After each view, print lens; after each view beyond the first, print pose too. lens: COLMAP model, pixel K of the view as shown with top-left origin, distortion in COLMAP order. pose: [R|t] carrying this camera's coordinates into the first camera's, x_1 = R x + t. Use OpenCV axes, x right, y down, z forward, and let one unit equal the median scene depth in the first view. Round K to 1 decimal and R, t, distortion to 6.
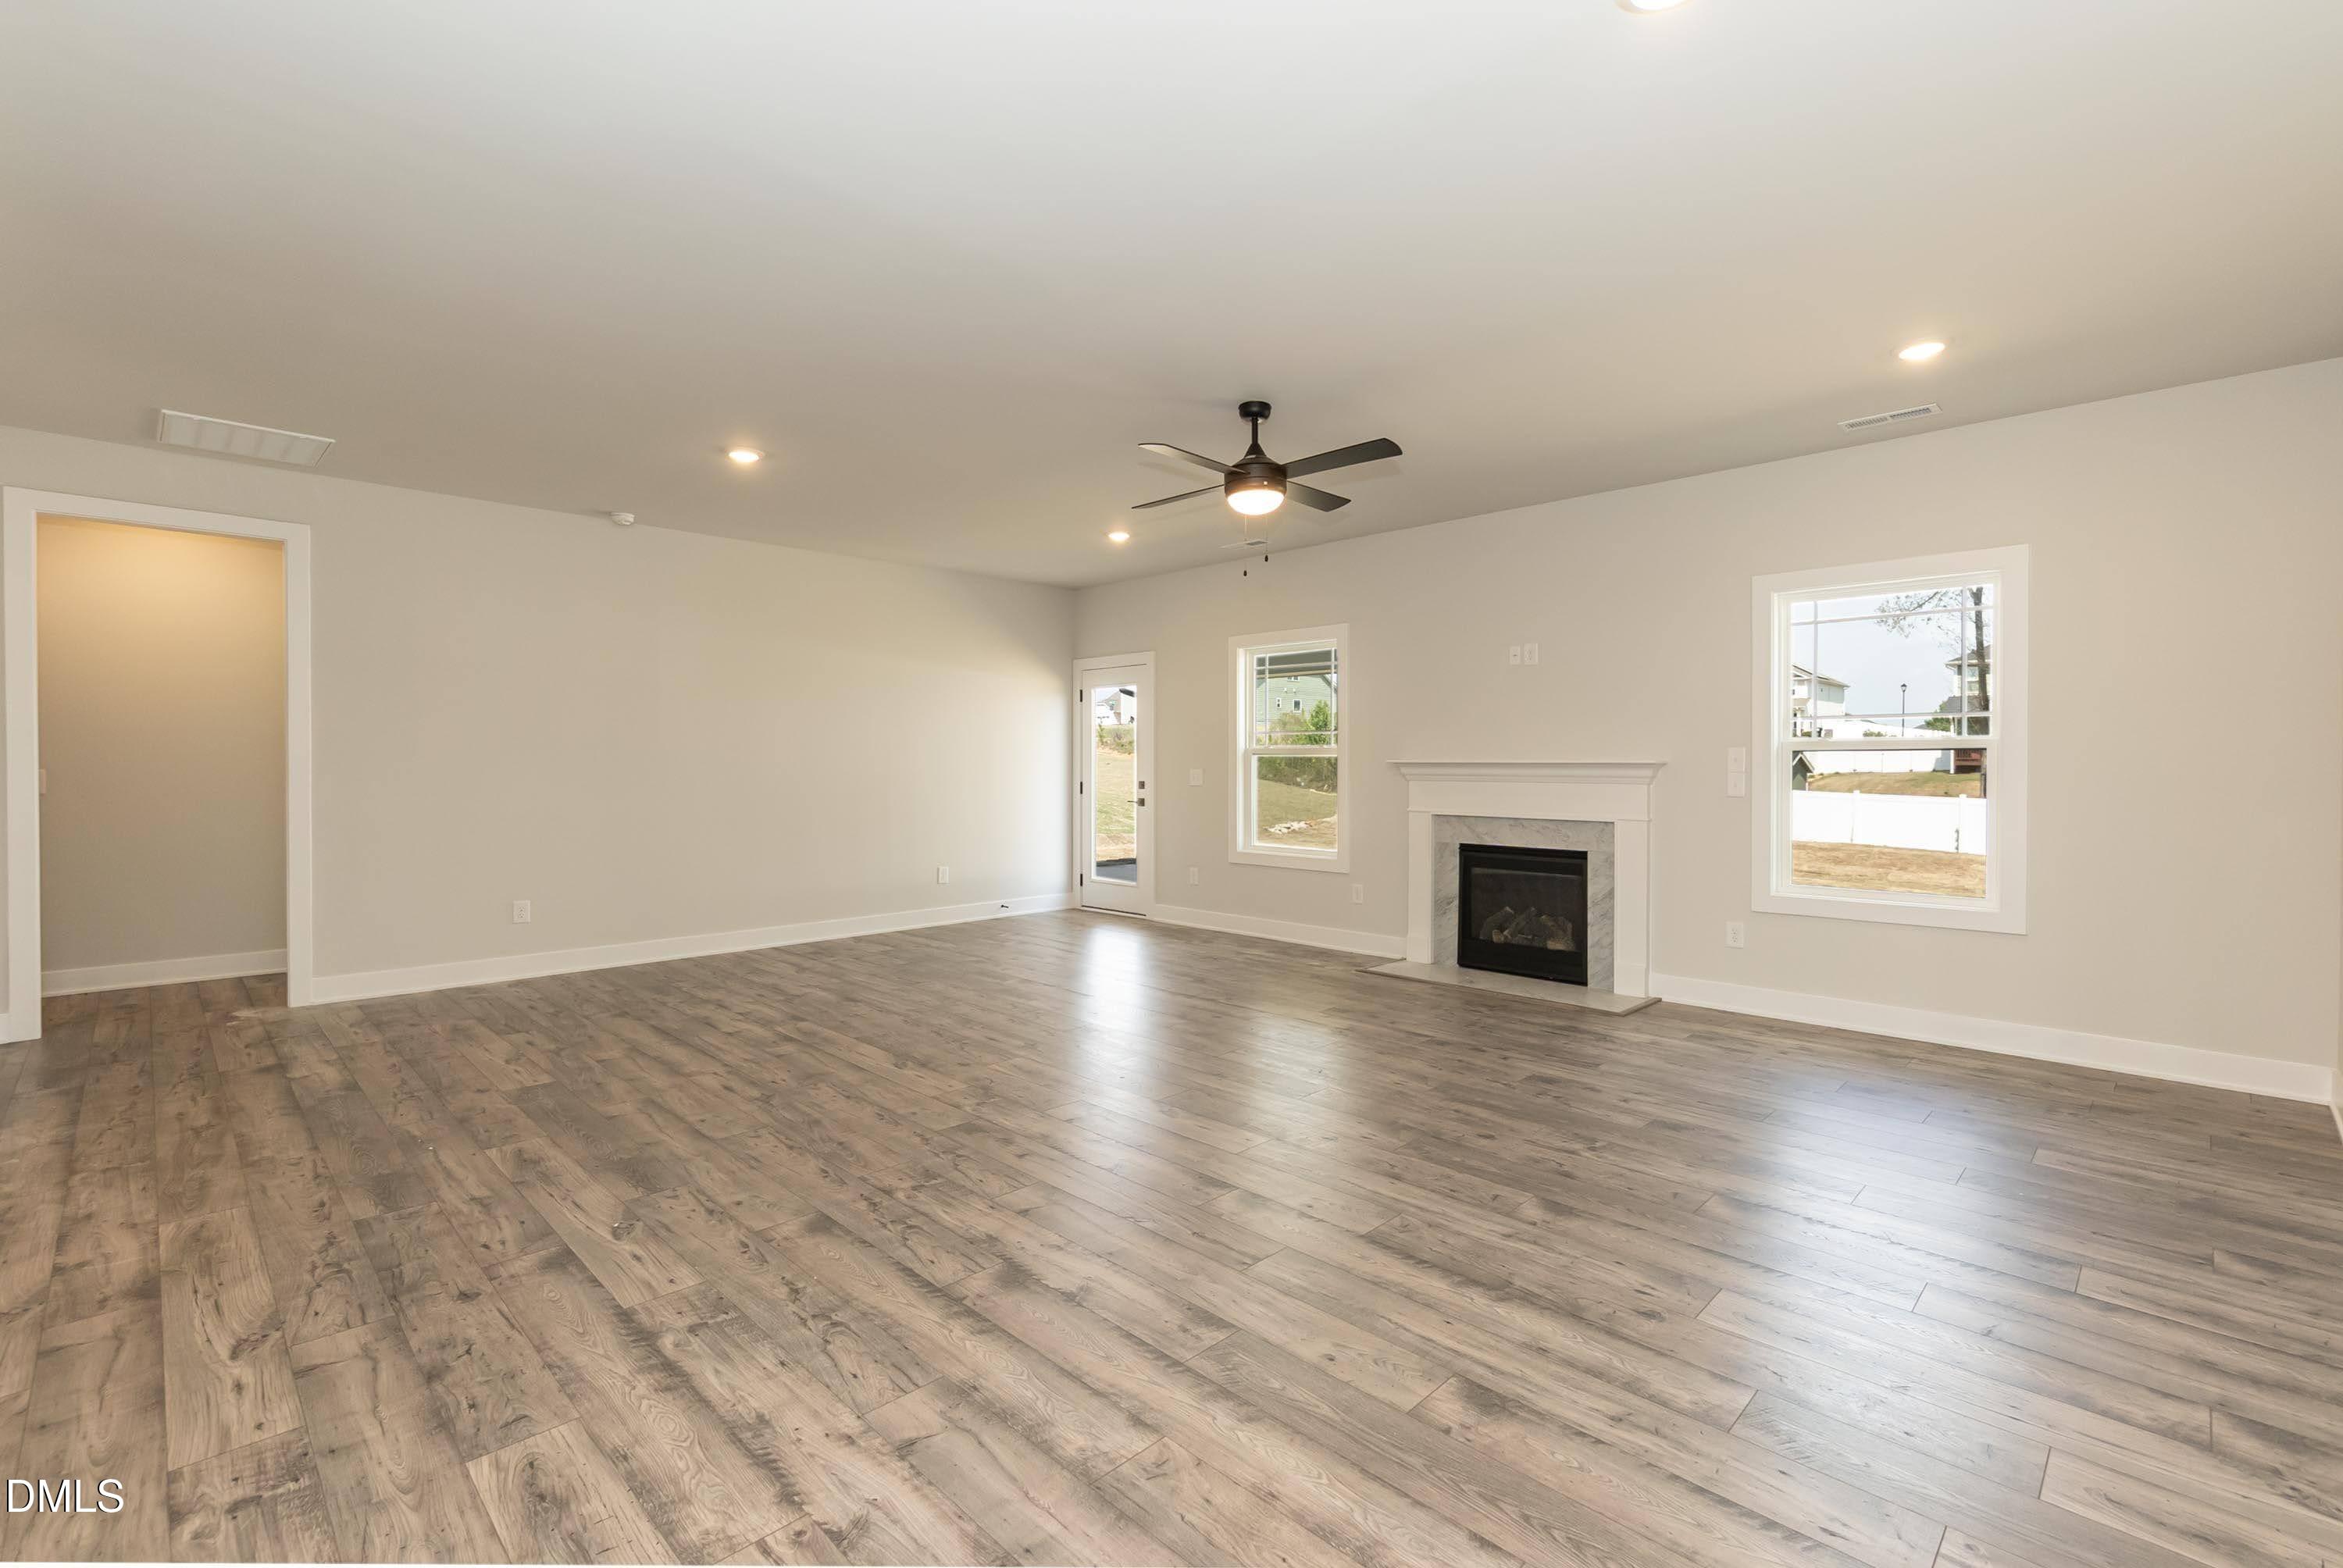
lens RADIAL K [[1067.9, 0, 1189.1], [0, 1067.9, 791.9], [0, 0, 1]] dist [0.002589, -0.000580]
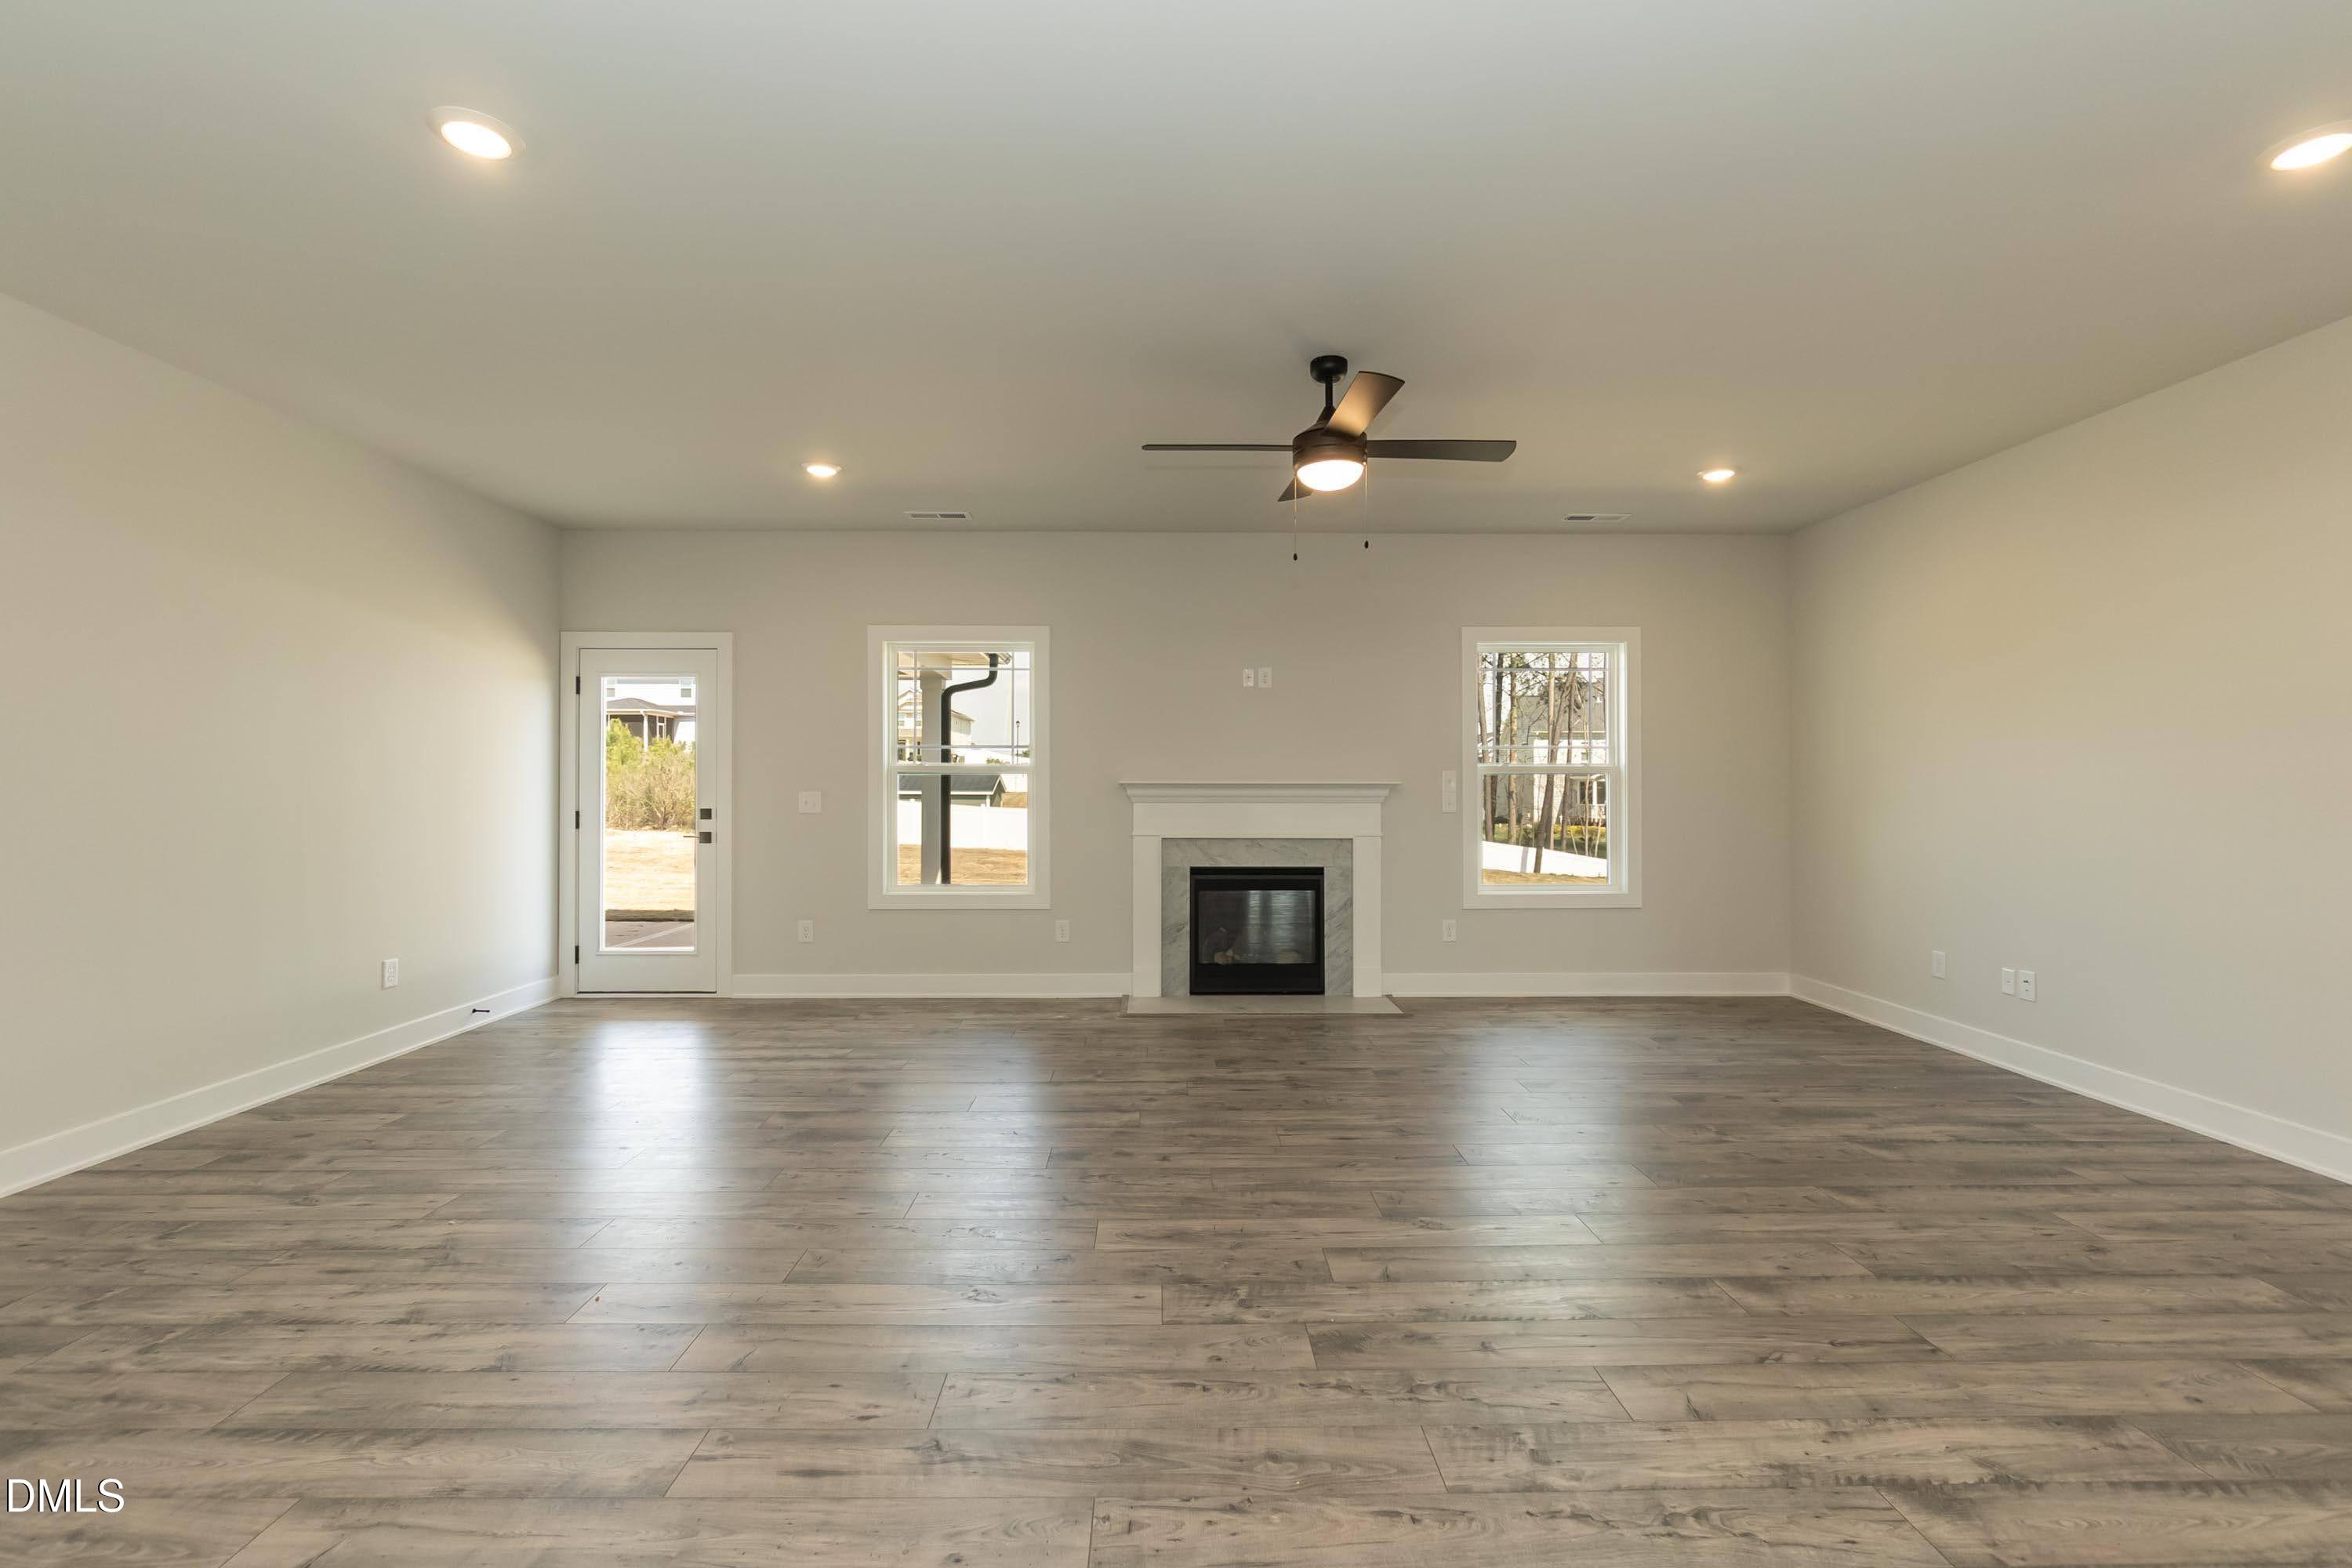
lens RADIAL K [[1014.5, 0, 1182.9], [0, 1014.5, 799.8], [0, 0, 1]] dist [-0.004756, 0.000561]
pose [[0.687996, -0.010188, 0.725643, -0.455705], [0.018433, 0.999824, -0.003440, -0.010499], [-0.725481, 0.015742, 0.688063, 0.405653]]
